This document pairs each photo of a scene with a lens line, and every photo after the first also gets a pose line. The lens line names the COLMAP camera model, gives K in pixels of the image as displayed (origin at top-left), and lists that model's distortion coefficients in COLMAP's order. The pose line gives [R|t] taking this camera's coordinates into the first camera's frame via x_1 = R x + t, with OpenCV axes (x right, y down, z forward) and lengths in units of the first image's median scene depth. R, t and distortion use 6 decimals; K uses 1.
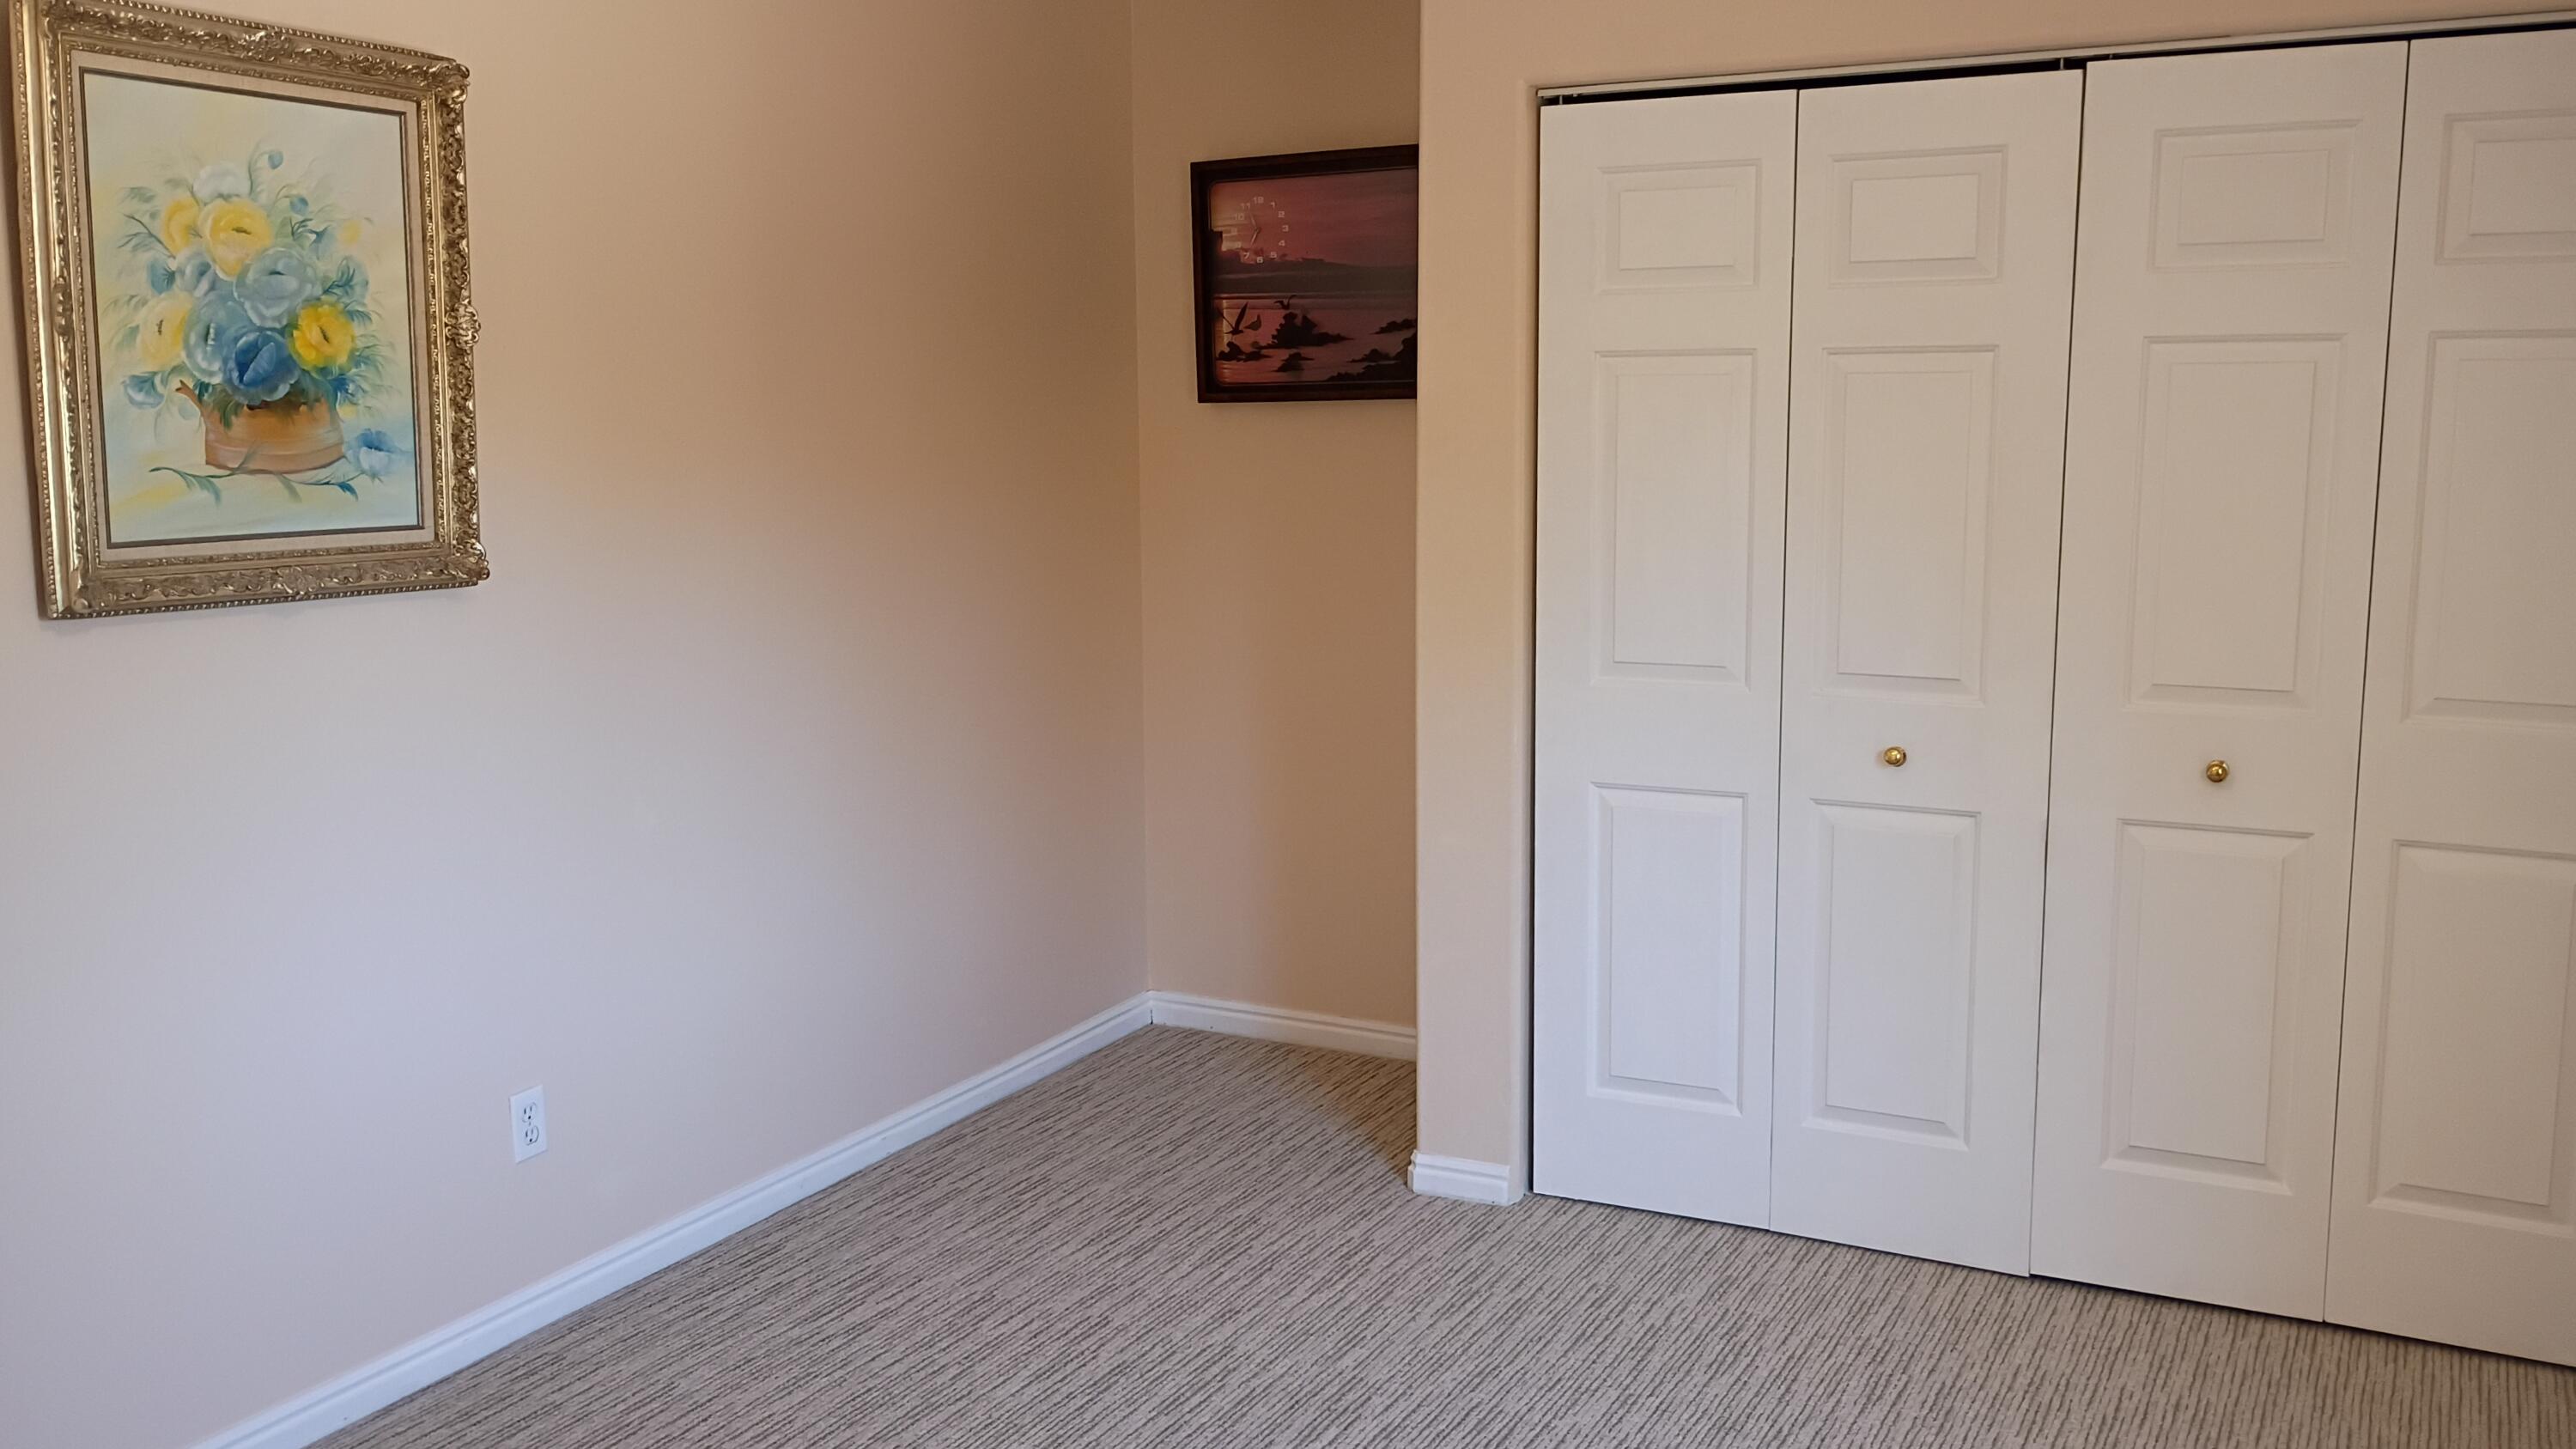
lens RADIAL K [[2214.7, 0, 1217.1], [0, 2214.7, 698.9], [0, 0, 1]] dist [0.051285, -0.040981]
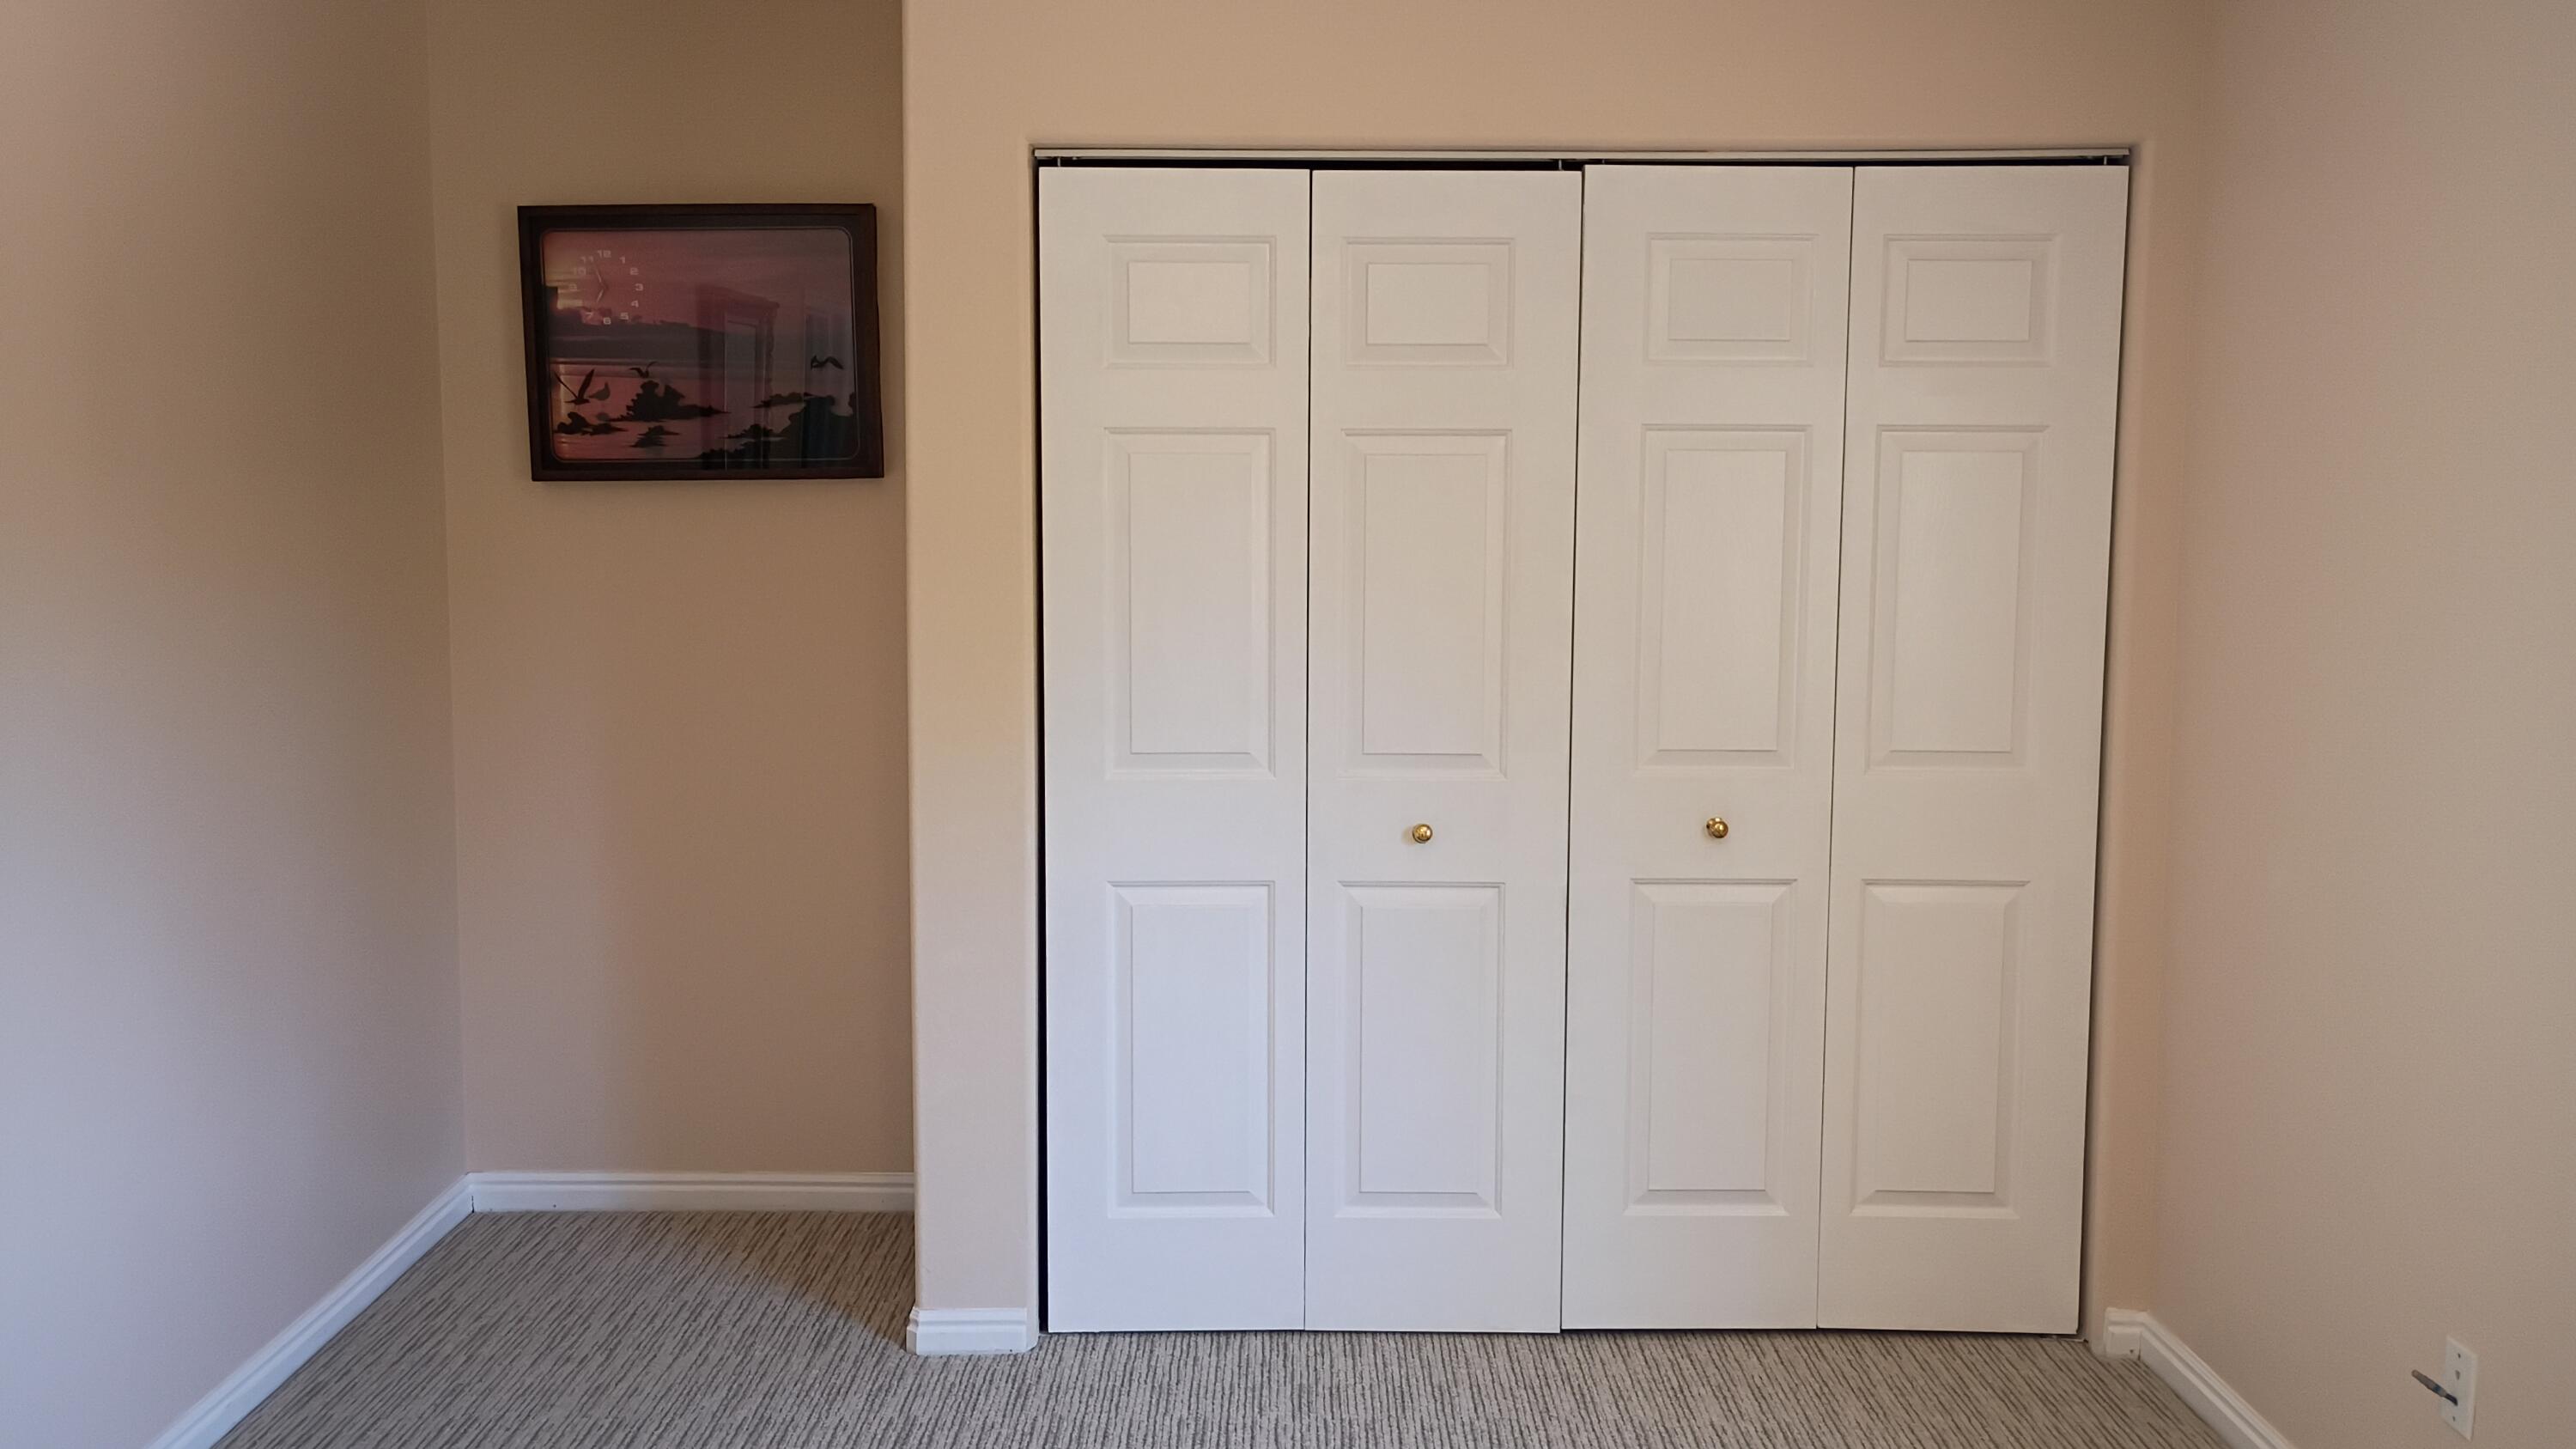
lens RADIAL K [[2214.7, 0, 1288.8], [0, 2214.7, 703.5], [0, 0, 1]] dist [0.051285, -0.040981]
pose [[0.885583, -0.035088, 0.463155, -0.204675], [0.055419, 0.998002, -0.030357, -0.005807], [-0.461164, 0.052551, 0.885757, 0.131387]]
